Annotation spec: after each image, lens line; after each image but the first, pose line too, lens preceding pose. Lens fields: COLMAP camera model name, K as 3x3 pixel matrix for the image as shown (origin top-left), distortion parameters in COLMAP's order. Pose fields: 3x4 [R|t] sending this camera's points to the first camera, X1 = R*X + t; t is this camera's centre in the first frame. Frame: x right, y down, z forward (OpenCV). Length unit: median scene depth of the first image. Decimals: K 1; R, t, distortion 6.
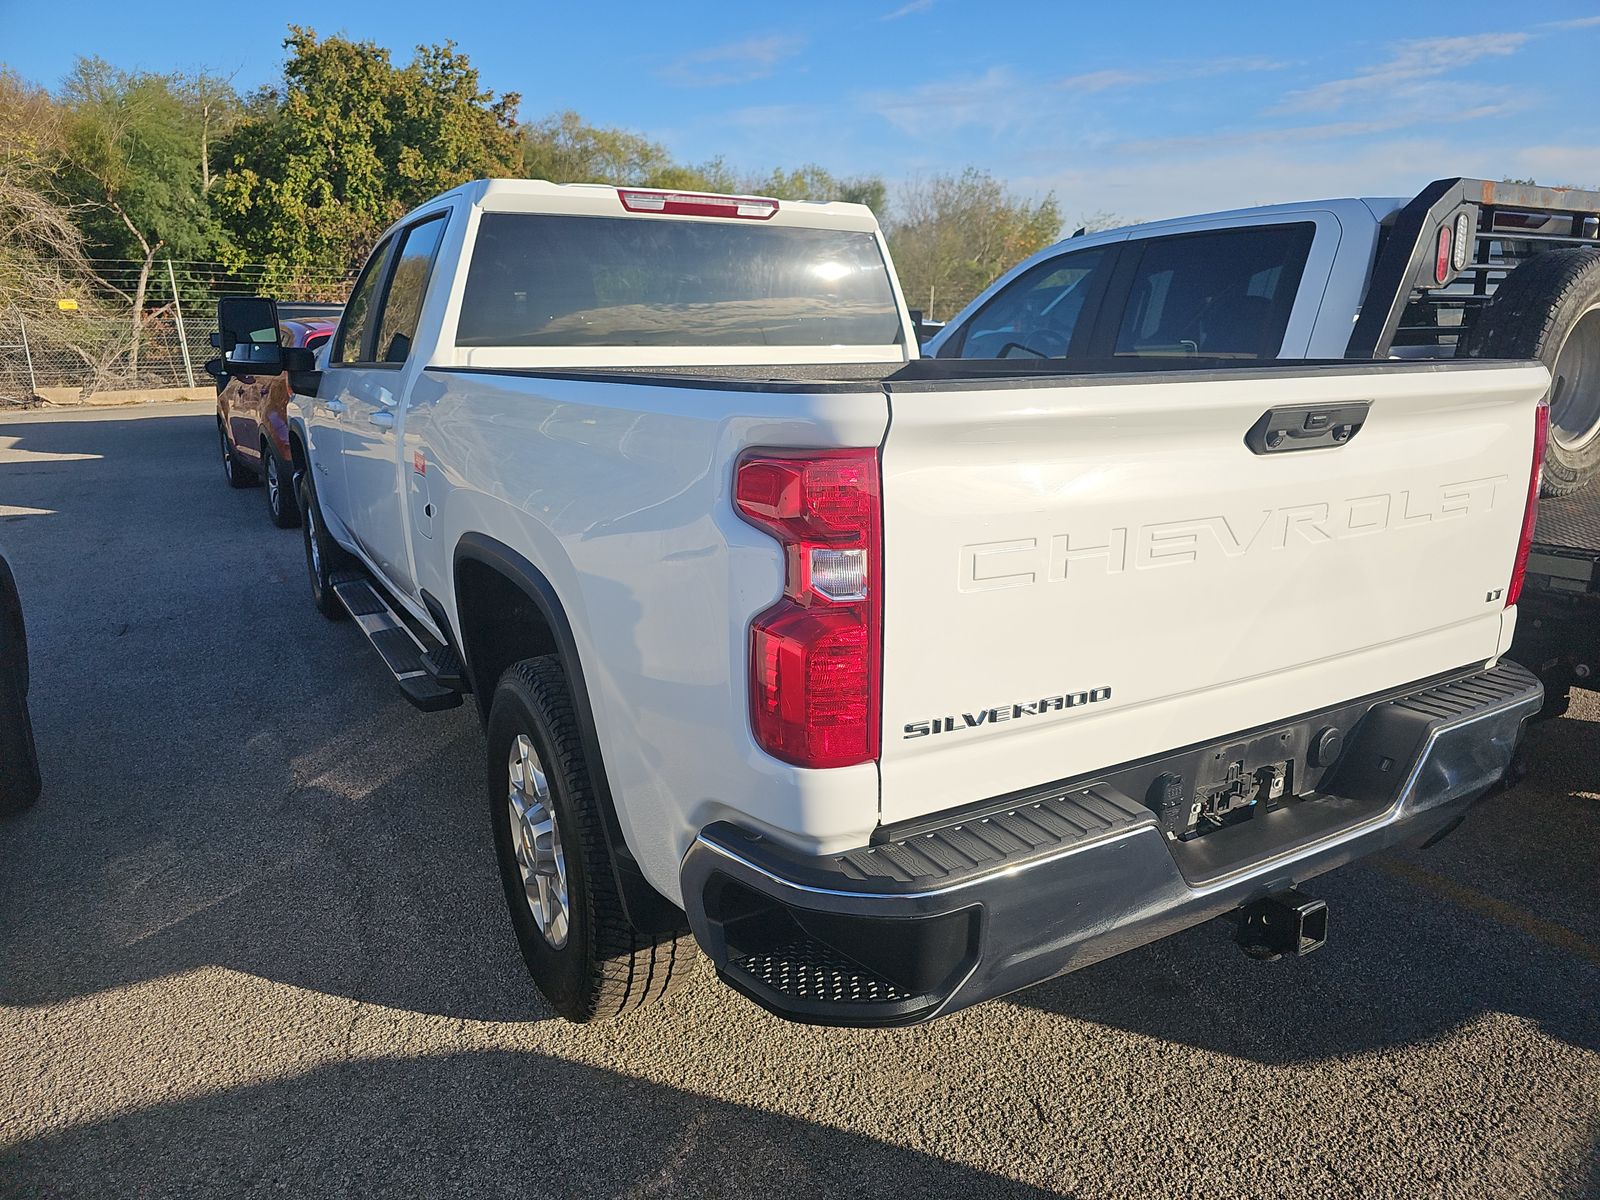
lens RADIAL K [[1068.0, 0, 806.7], [0, 1068.0, 606.6], [0, 0, 1]] dist [0.042934, -0.043877]
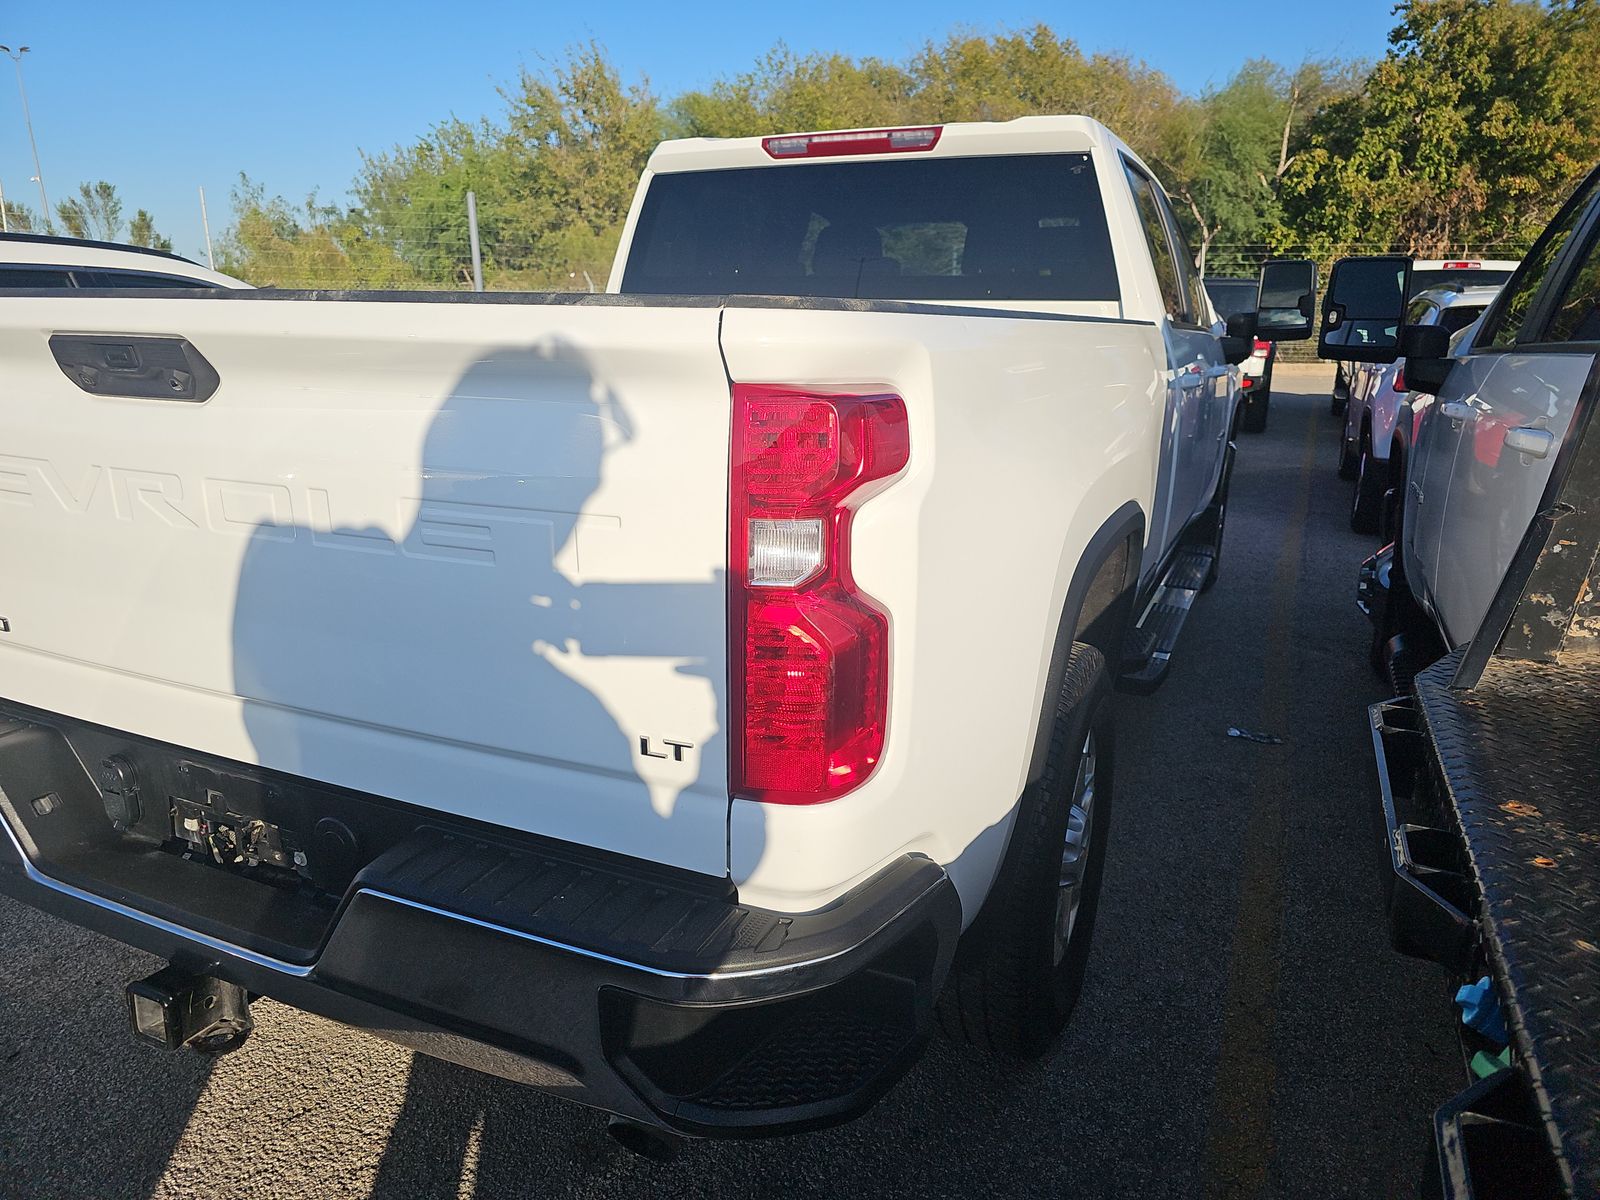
lens RADIAL K [[1062.2, 0, 793.4], [0, 1062.2, 597.2], [0, 0, 1]] dist [0.047723, -0.045985]
pose [[0.562373, 0.221890, -0.796556, 0.098277], [-0.216276, 0.969260, 0.117306, -0.014344], [0.798099, 0.106306, 0.593075, 0.068169]]
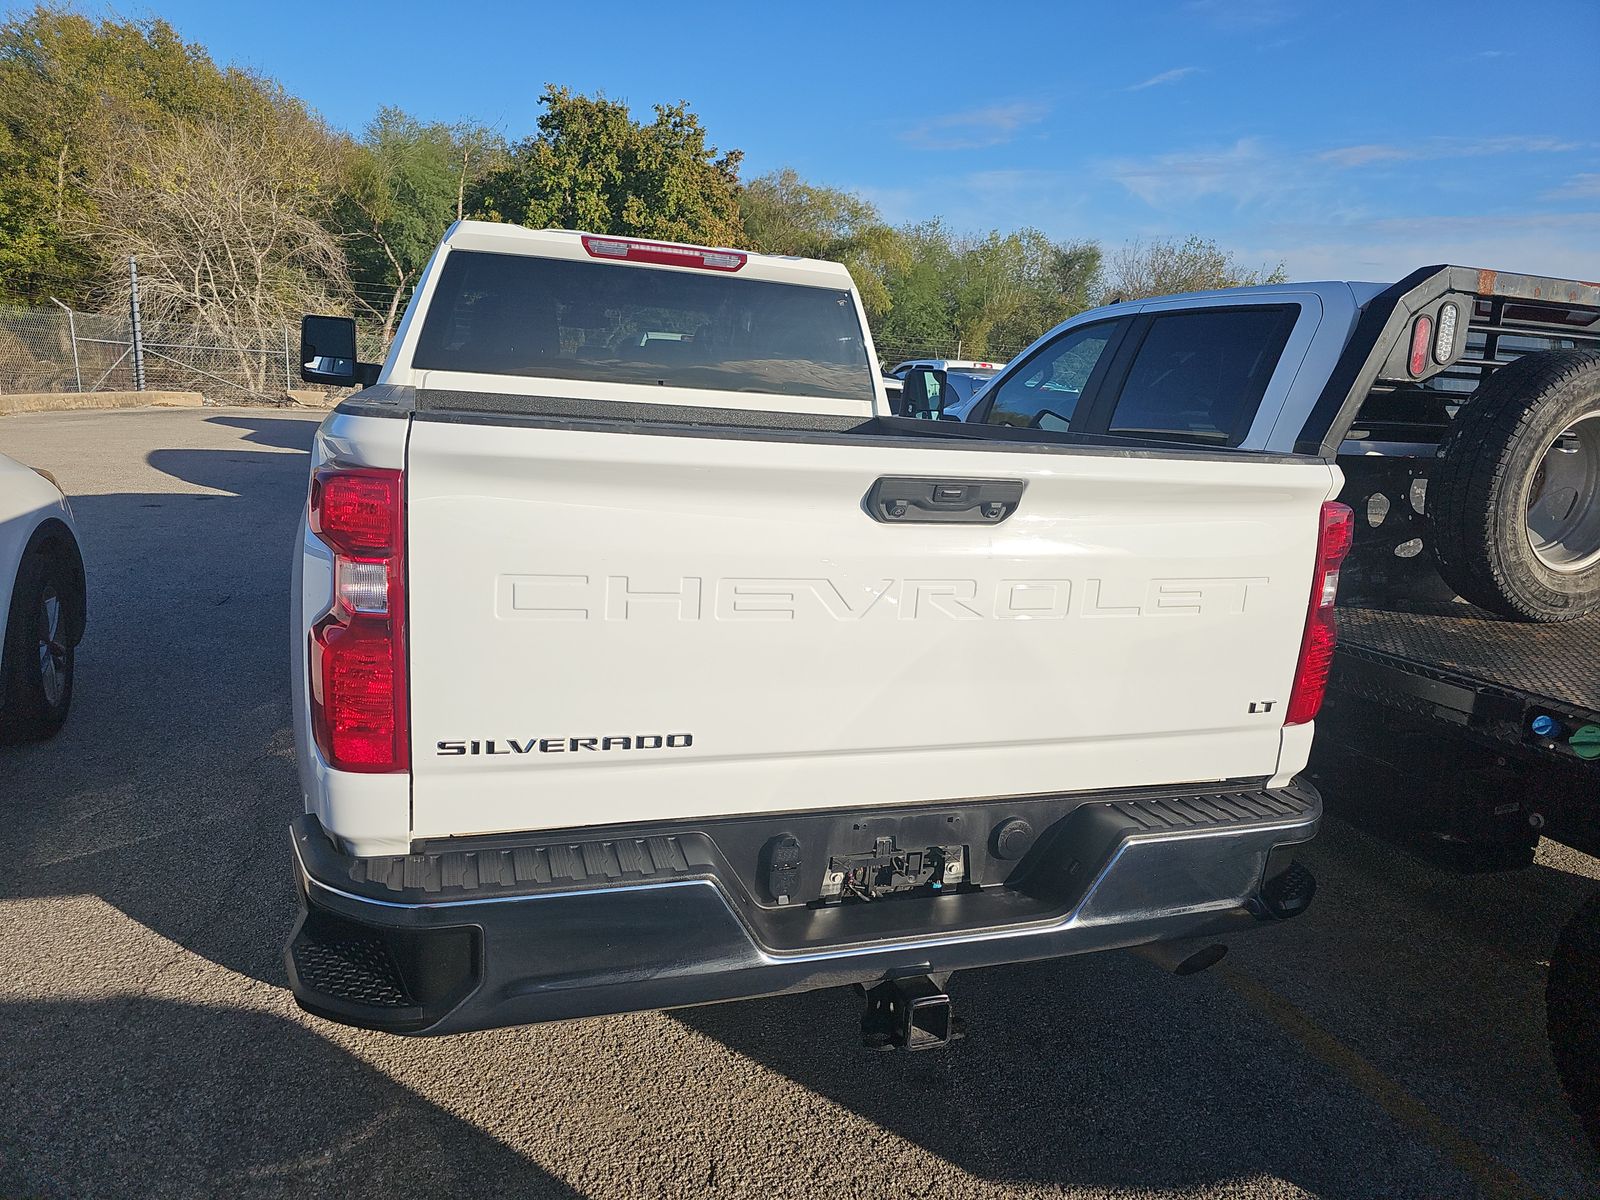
lens RADIAL K [[1062.2, 0, 793.4], [0, 1062.2, 597.2], [0, 0, 1]] dist [0.047723, -0.045985]
pose [[0.975463, 0.110295, -0.190546, 0.037887], [-0.120339, 0.991847, -0.041938, -0.001569], [0.184367, 0.063839, 0.980782, 0.002357]]
